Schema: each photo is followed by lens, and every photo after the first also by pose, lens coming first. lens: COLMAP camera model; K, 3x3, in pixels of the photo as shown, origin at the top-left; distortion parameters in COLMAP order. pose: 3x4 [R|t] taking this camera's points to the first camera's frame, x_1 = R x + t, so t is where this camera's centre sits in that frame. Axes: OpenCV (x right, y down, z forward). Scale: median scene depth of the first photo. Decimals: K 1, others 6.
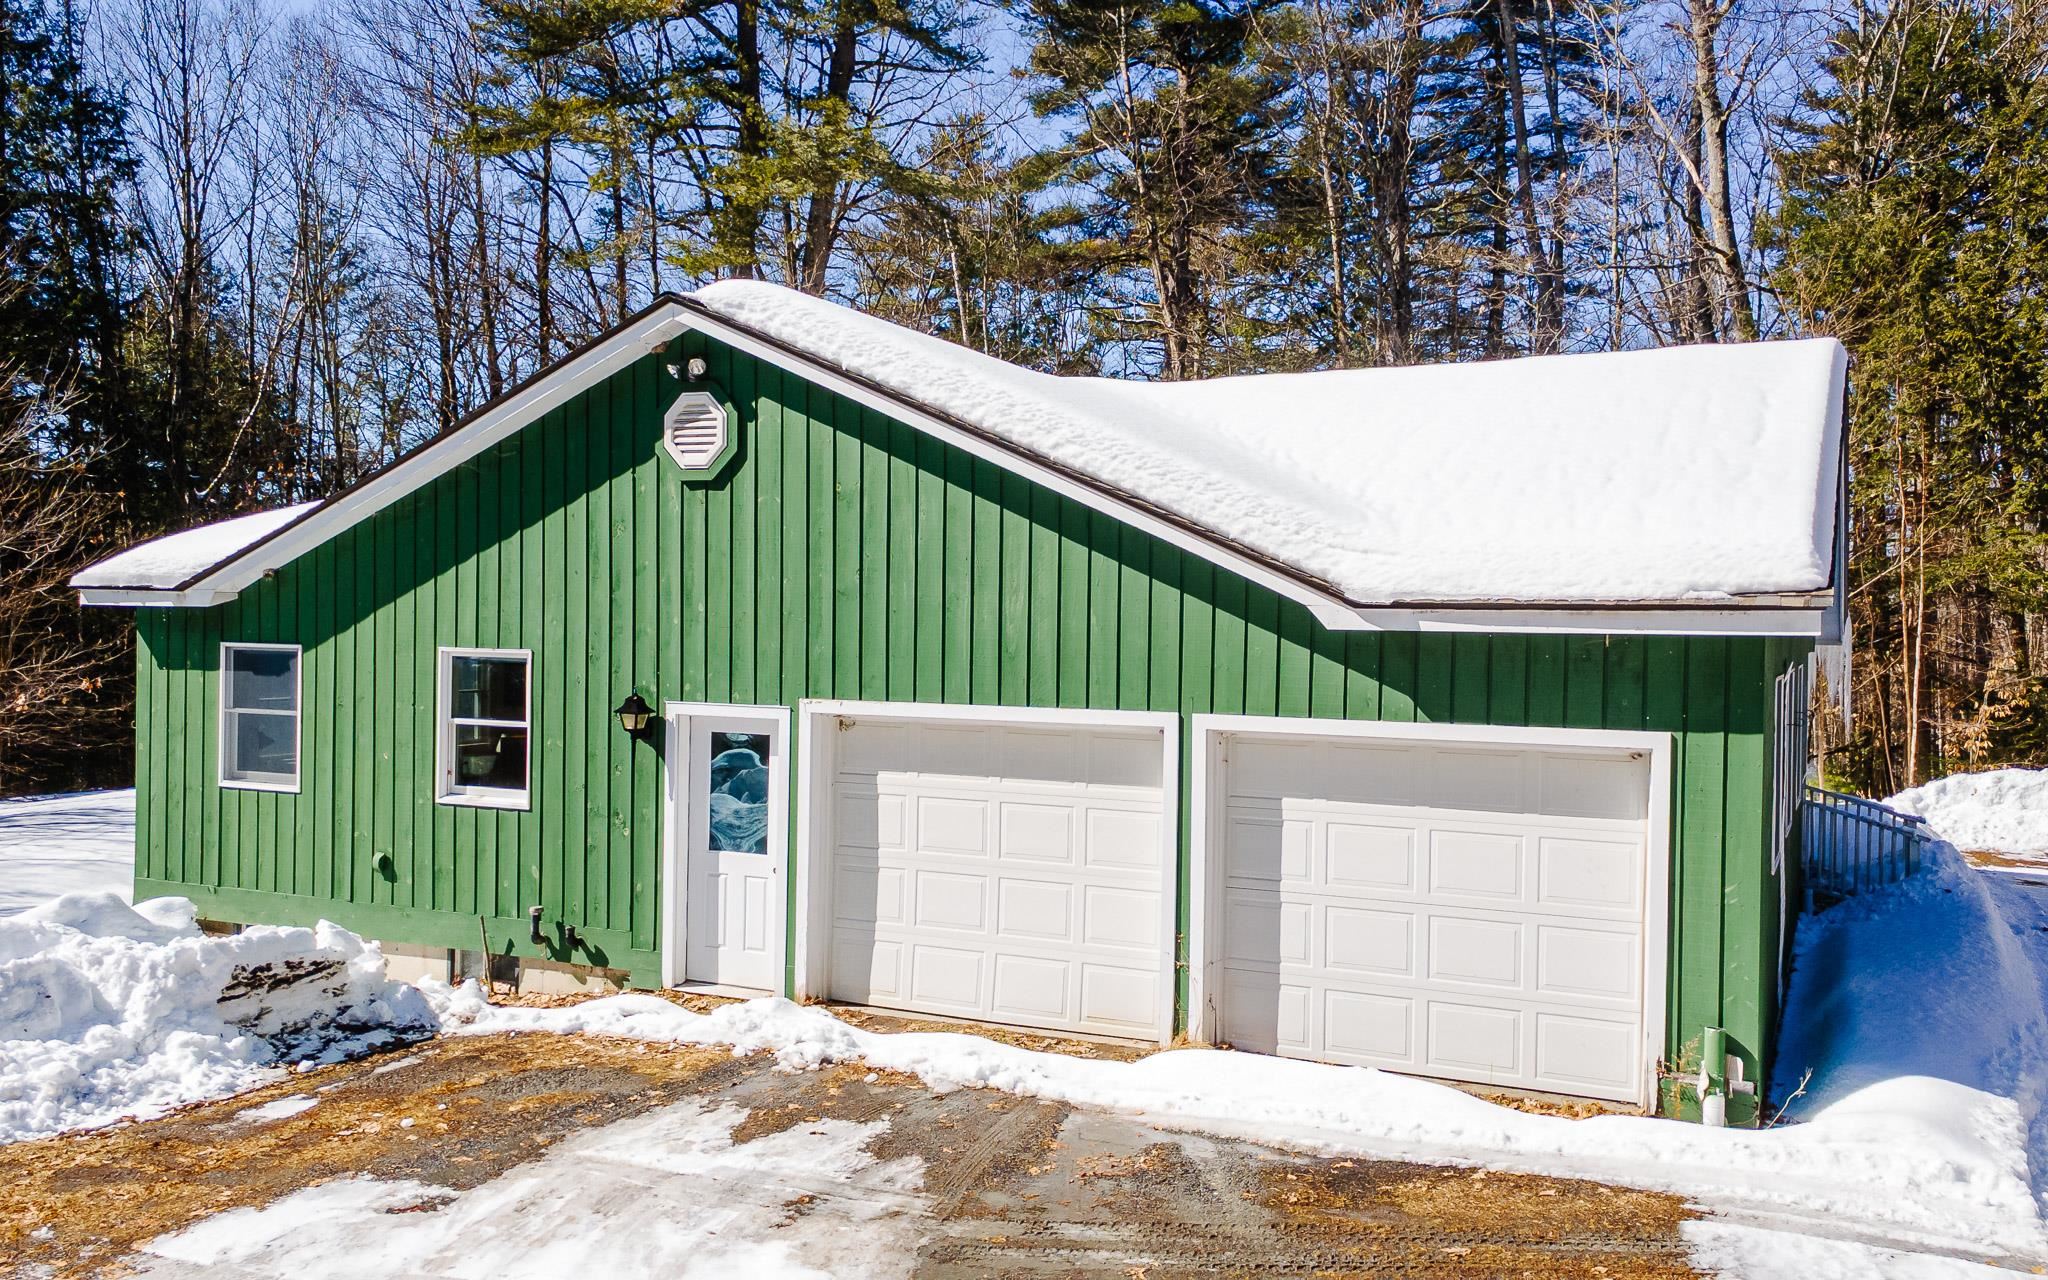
lens RADIAL K [[1647.1, 0, 1057.8], [0, 1647.1, 637.6], [0, 0, 1]] dist [0.064549, 0.007232]
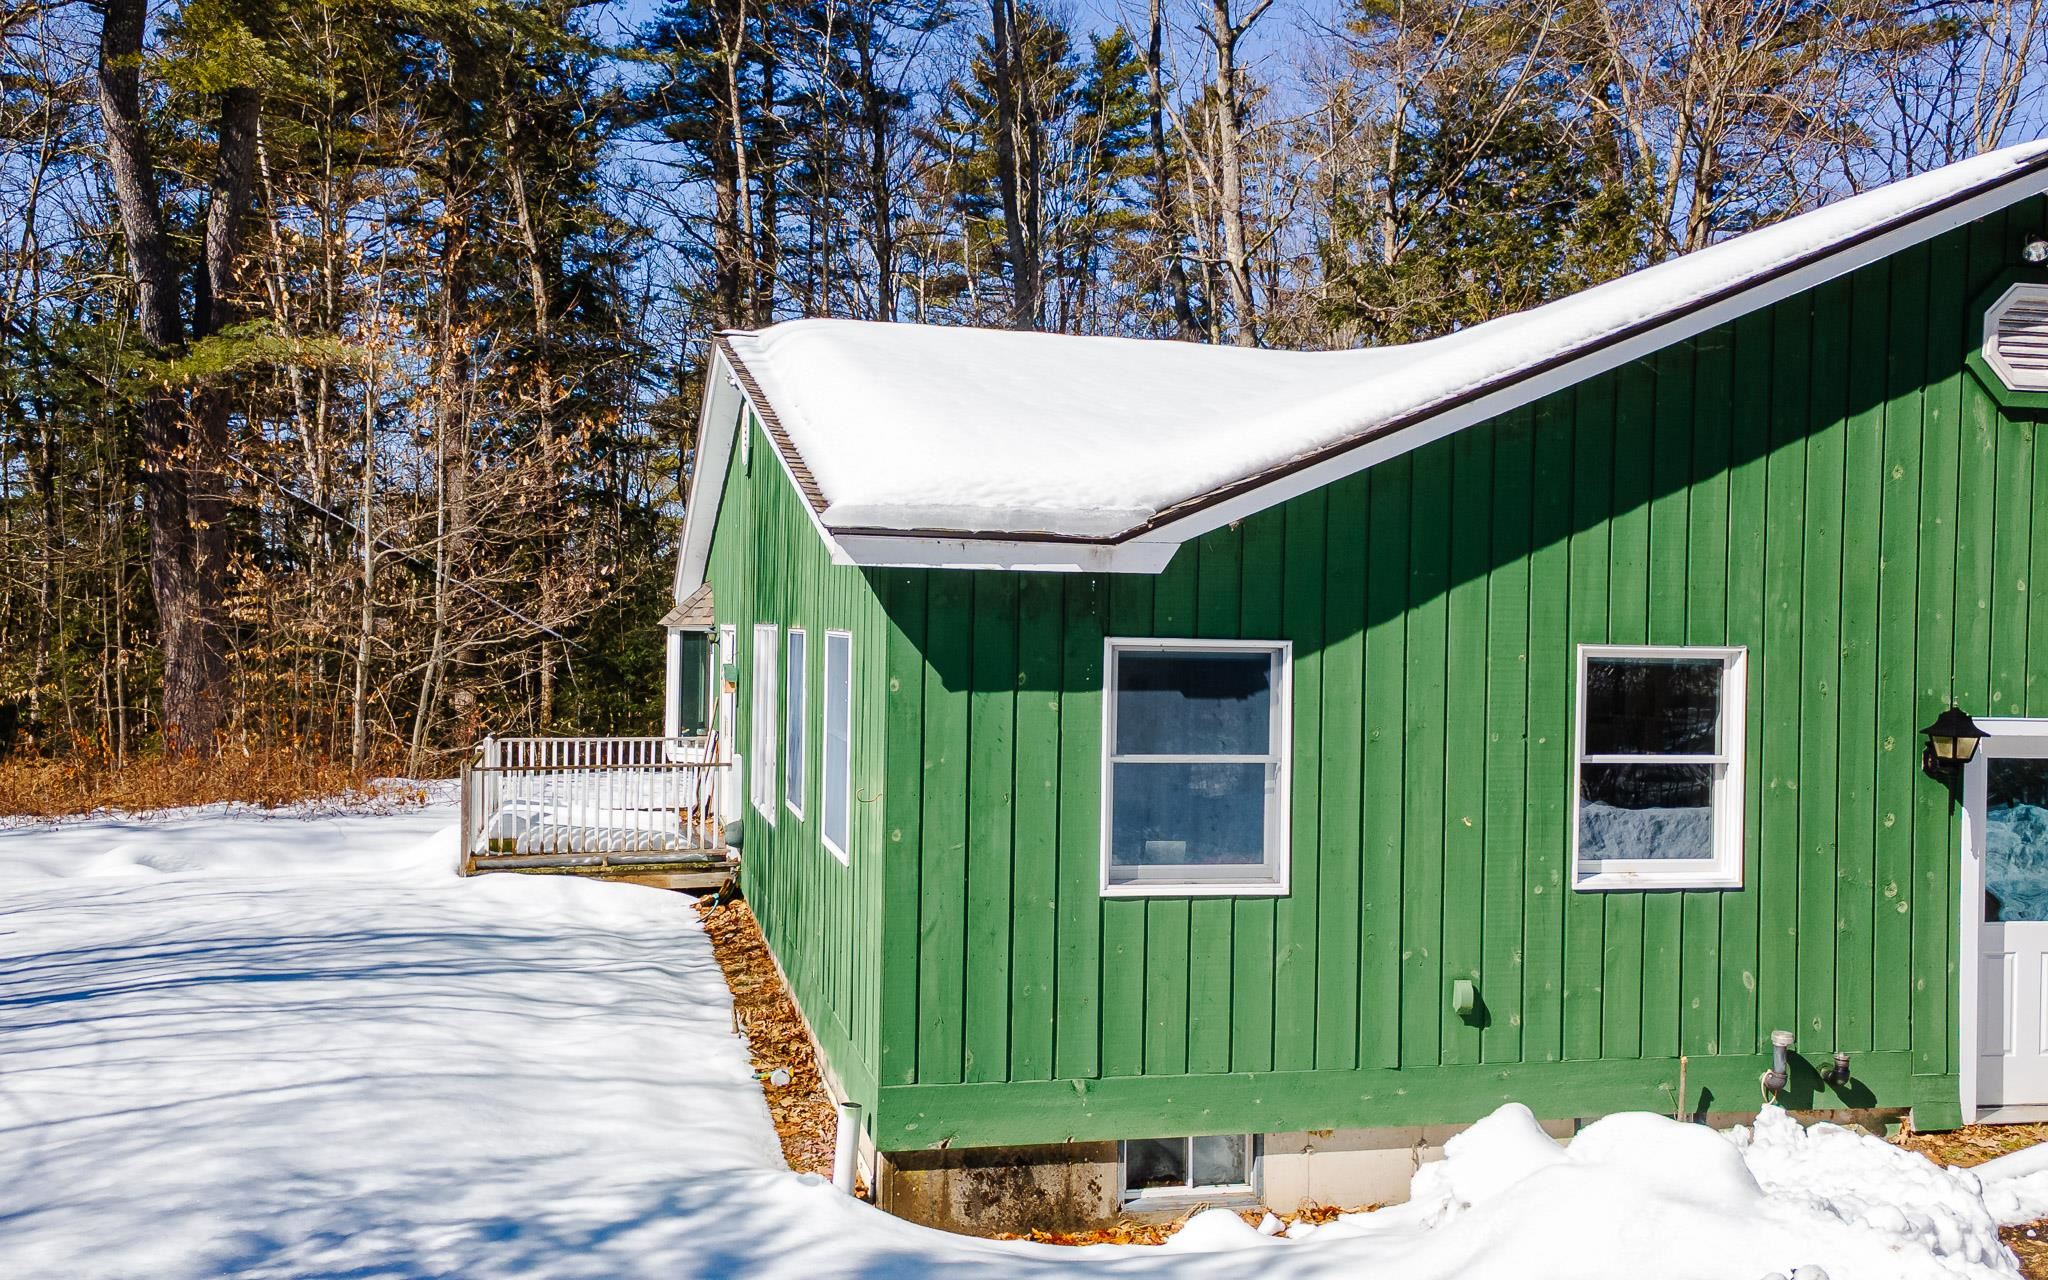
lens RADIAL K [[1645.1, 0, 926.0], [0, 1645.1, 642.6], [0, 0, 1]] dist [0.065441, 0.002508]
pose [[0.778309, -0.006005, 0.627853, -0.926318], [0.004262, 0.999982, 0.004282, 0.001420], [-0.627867, -0.000657, 0.778320, 0.639789]]
